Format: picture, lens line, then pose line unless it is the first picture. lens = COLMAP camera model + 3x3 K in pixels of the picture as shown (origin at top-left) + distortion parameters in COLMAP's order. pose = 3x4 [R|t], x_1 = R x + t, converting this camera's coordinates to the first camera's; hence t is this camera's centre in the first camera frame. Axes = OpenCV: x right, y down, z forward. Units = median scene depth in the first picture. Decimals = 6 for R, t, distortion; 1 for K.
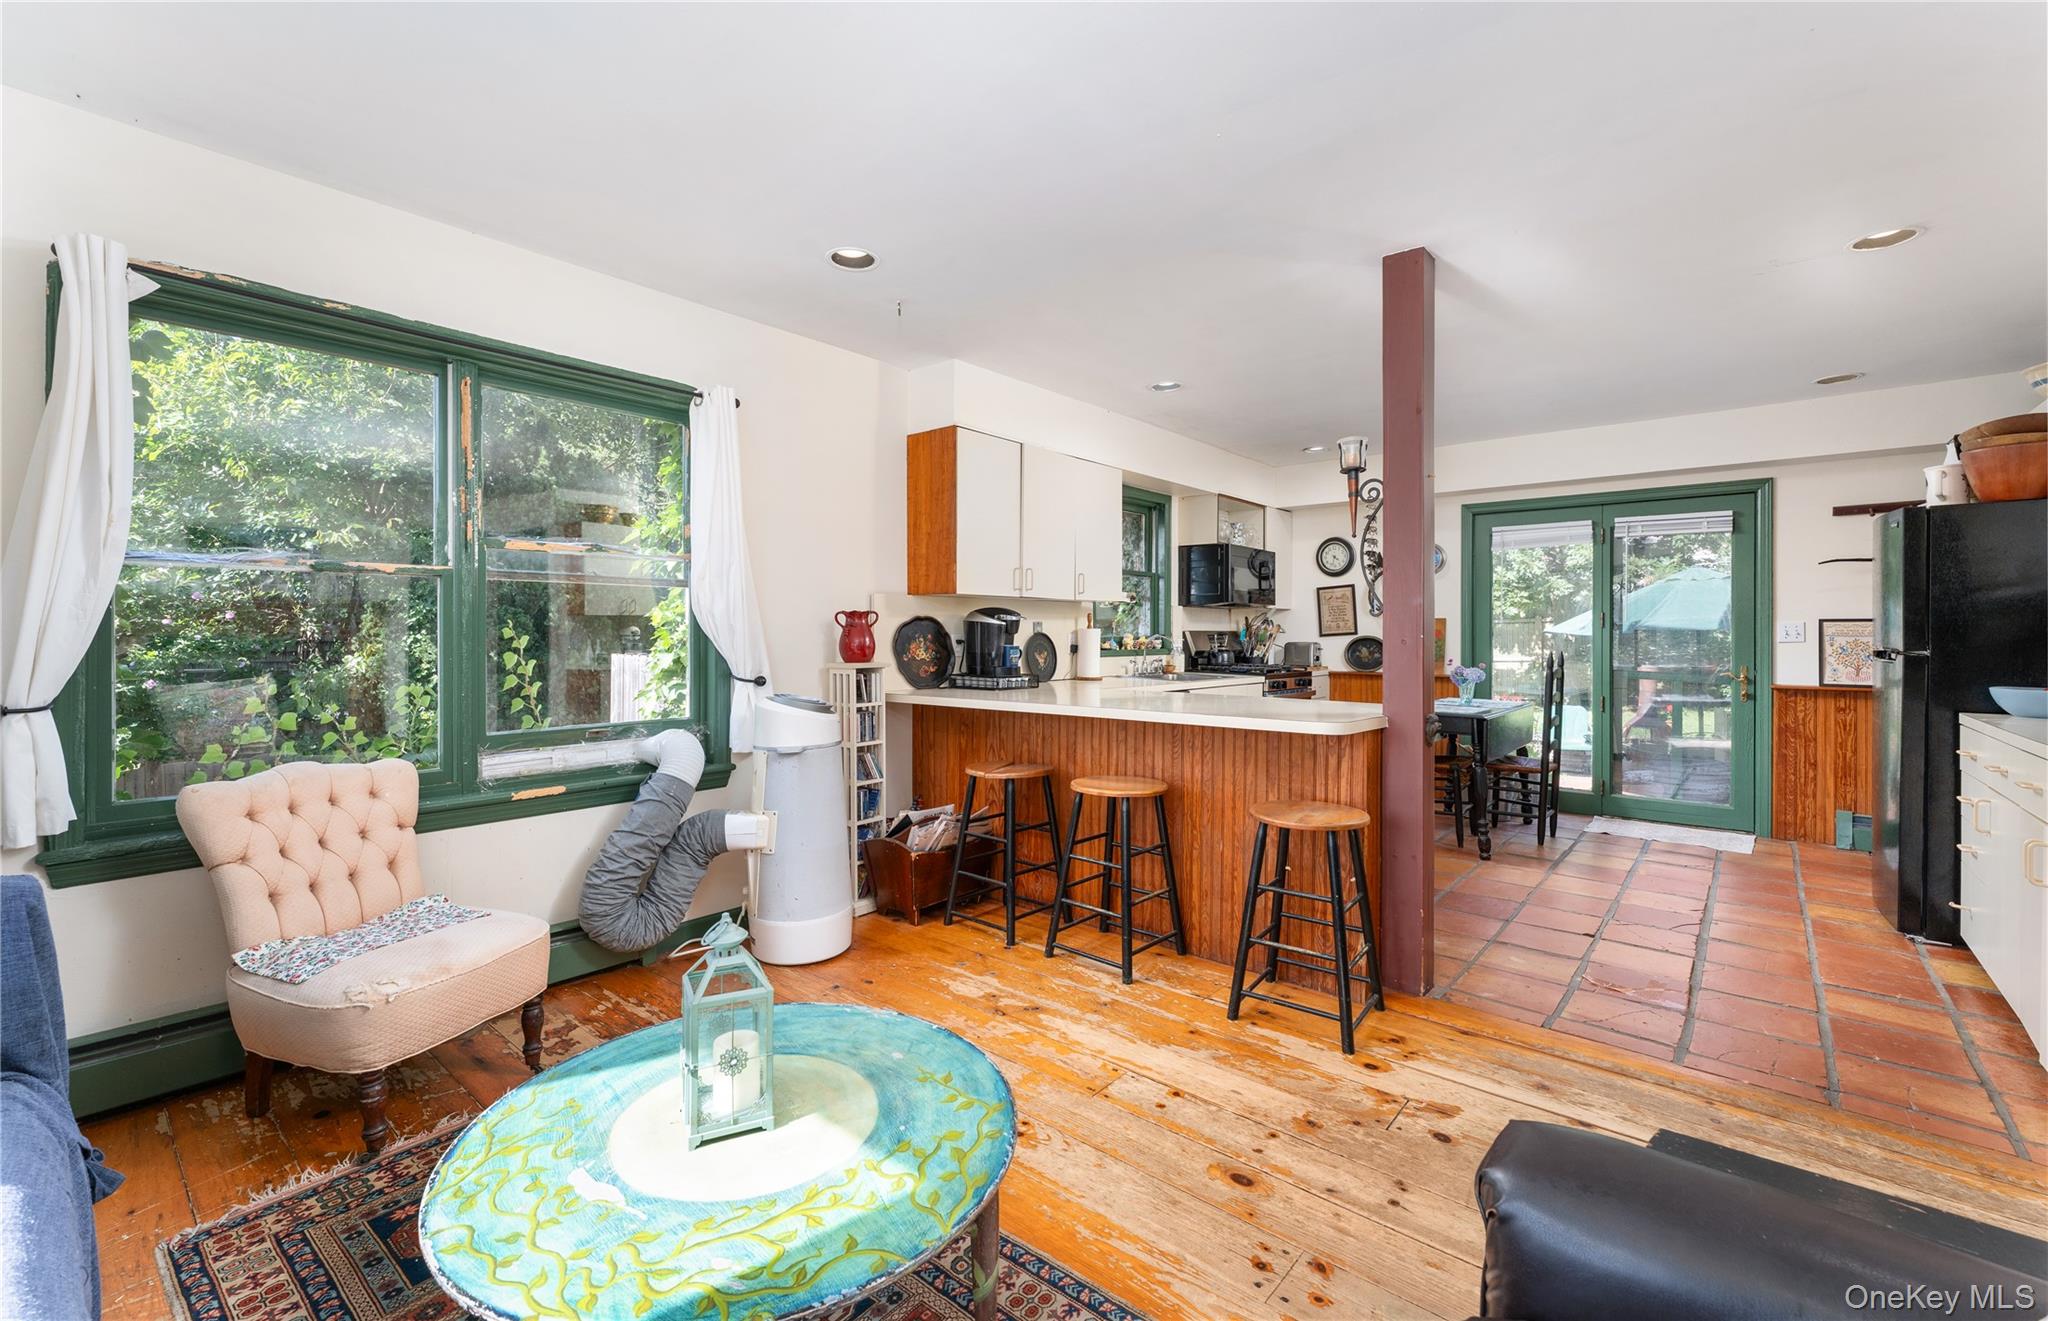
lens RADIAL K [[895.6, 0, 1010.7], [0, 895.6, 638.2], [0, 0, 1]] dist [0.000744, -0.000043]
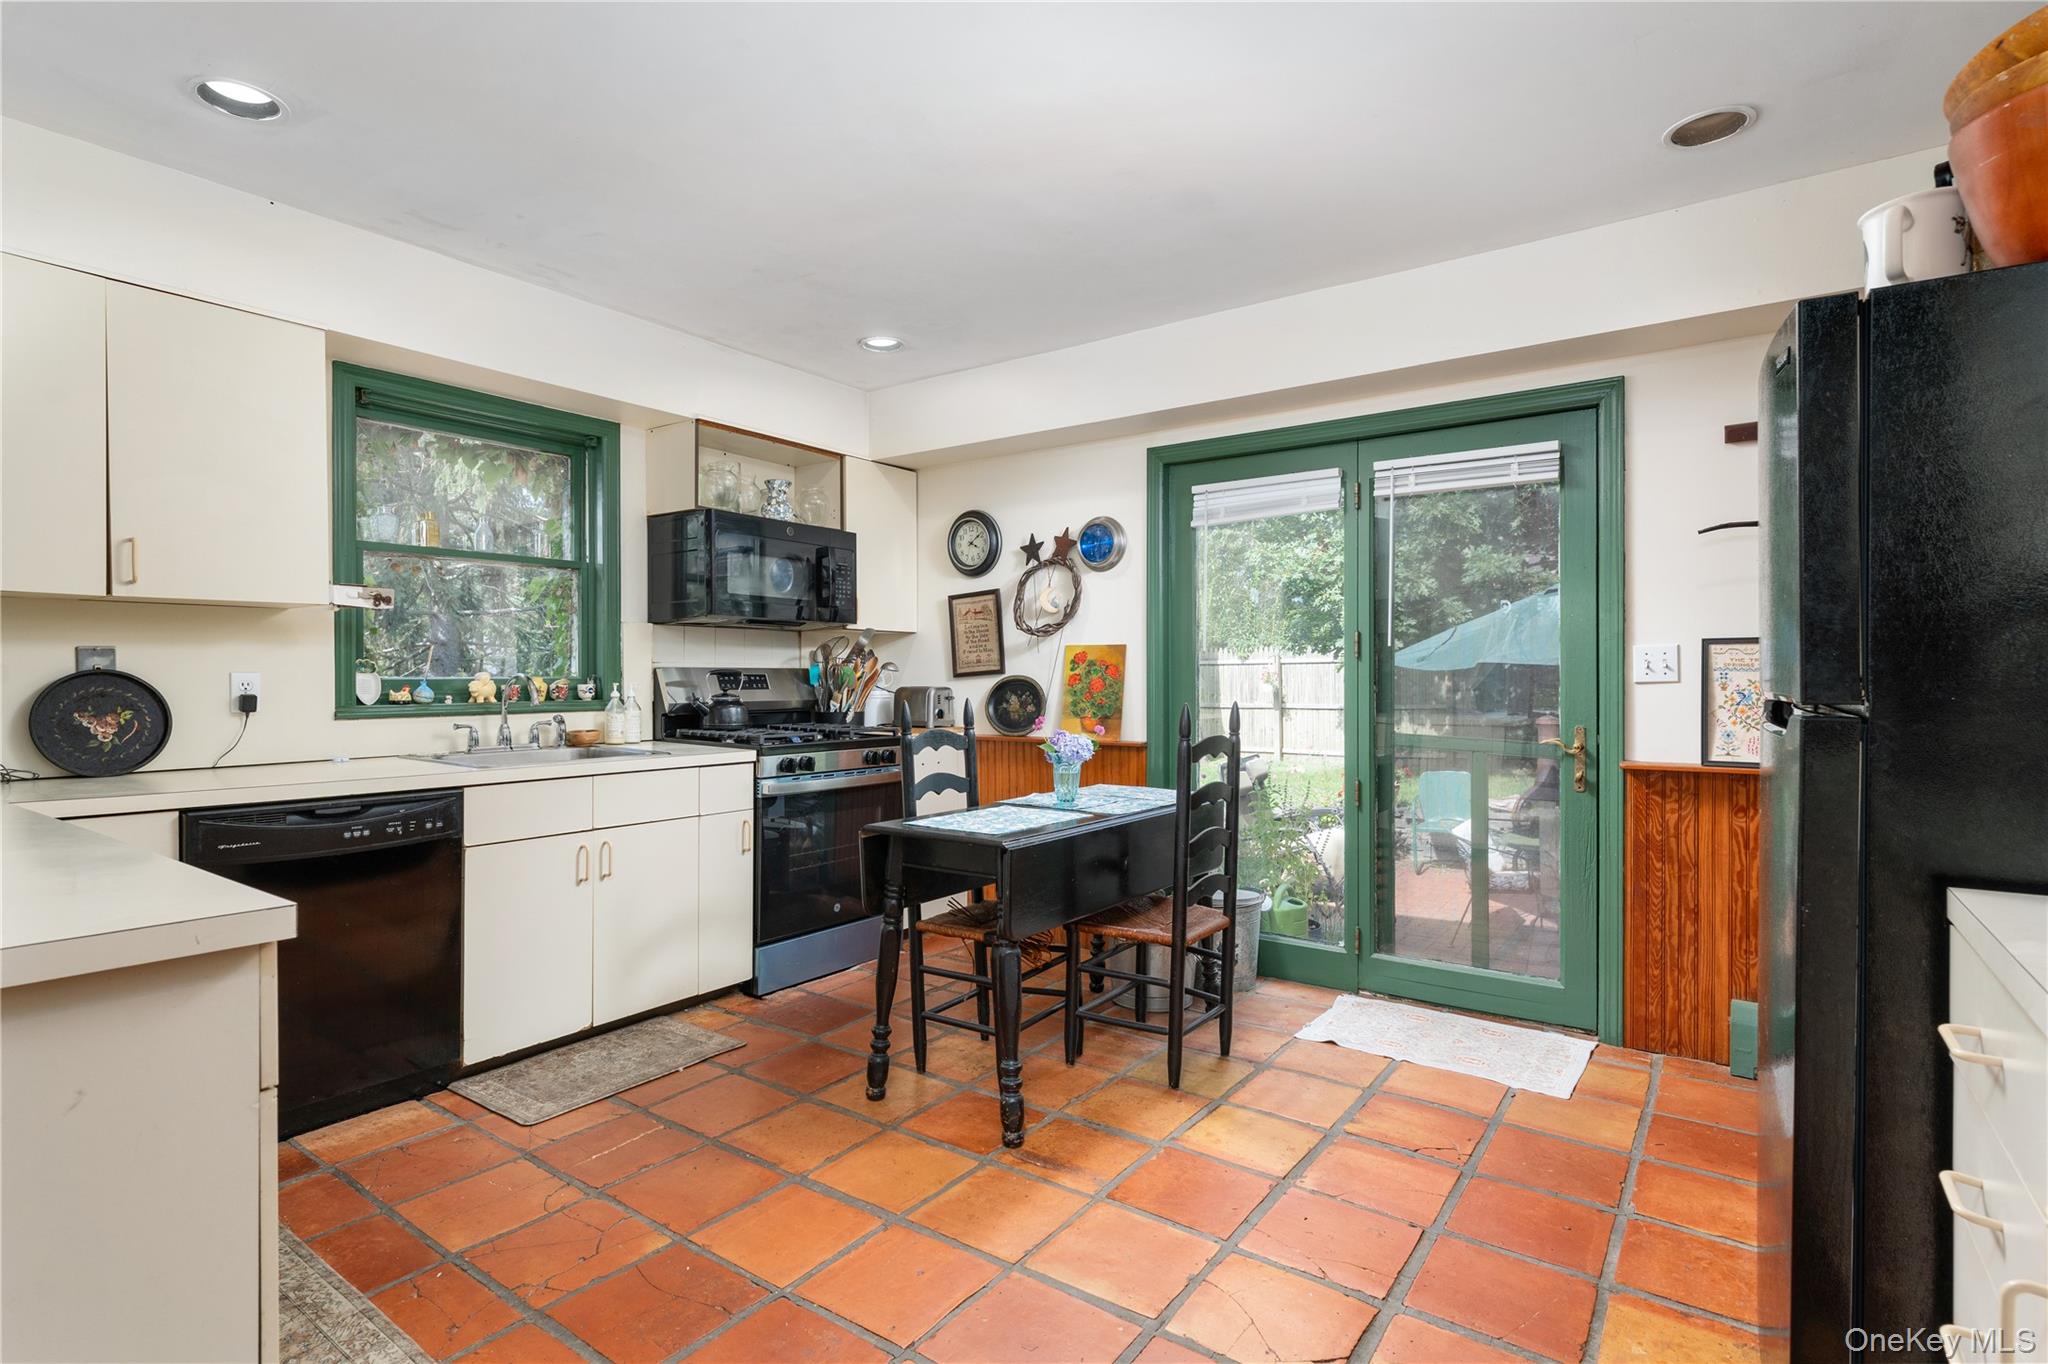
lens RADIAL K [[1005.3, 0, 1029.8], [0, 1005.3, 687.4], [0, 0, 1]] dist [0.002778, -0.000573]
pose [[0.997204, -0.005772, 0.074500, 0.436511], [0.005482, 0.999977, 0.004095, 0.002661], [-0.074522, -0.003675, 0.997213, 0.412252]]
